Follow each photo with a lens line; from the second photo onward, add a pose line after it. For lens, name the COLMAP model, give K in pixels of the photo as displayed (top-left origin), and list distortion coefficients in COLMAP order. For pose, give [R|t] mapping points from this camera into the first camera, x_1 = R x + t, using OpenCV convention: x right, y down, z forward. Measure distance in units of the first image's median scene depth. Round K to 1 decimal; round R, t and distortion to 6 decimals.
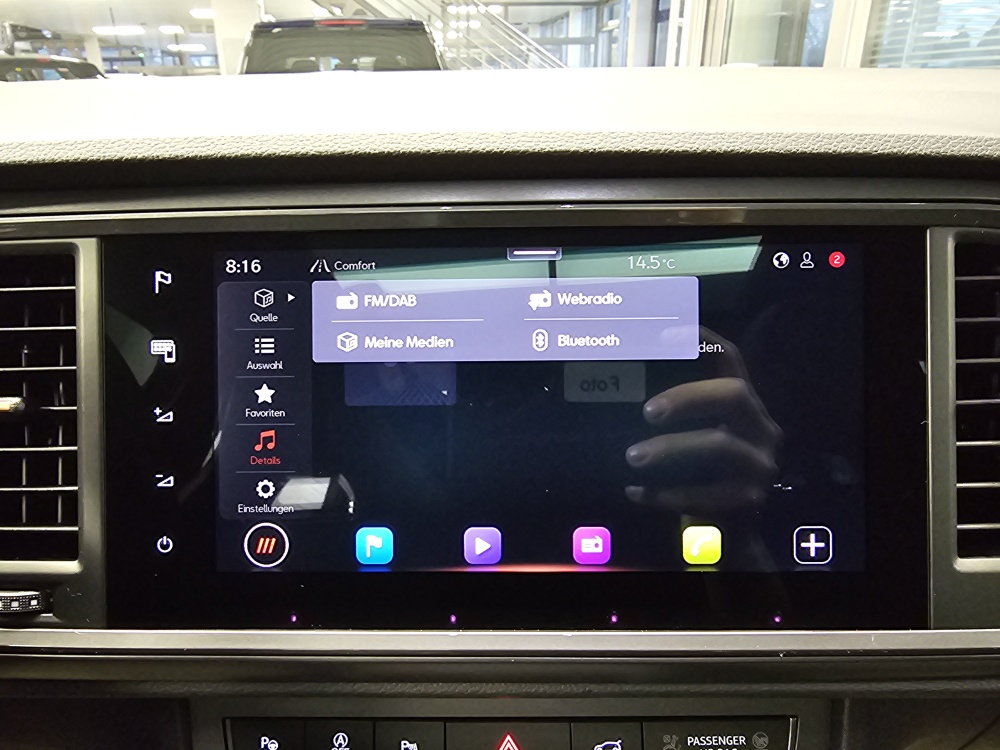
lens RADIAL K [[744.4, 0, 481.1], [0, 744.4, 372.6], [0, 0, 1]] dist [-0.002847, -0.002586]
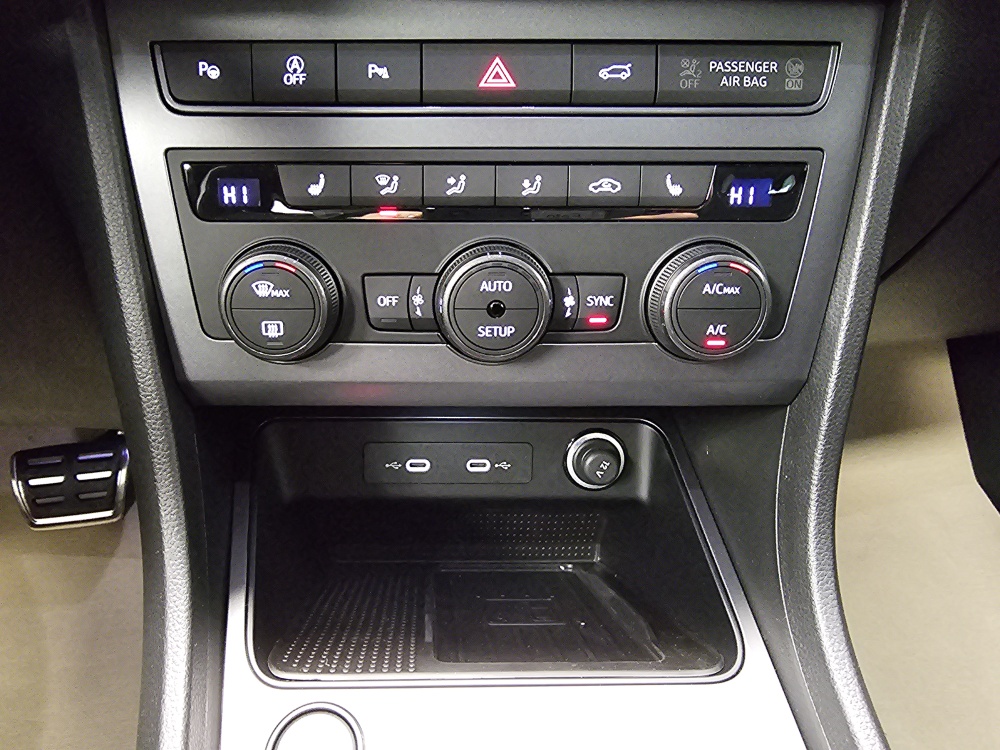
lens RADIAL K [[741.4, 0, 474.2], [0, 741.4, 374.5], [0, 0, 1]] dist [-0.000761, -0.004273]
pose [[0.999463, 0.009134, 0.031470, -0.011911], [-0.015533, 0.977667, 0.209583, 0.659222], [-0.028853, -0.209960, 0.977284, 0.112805]]
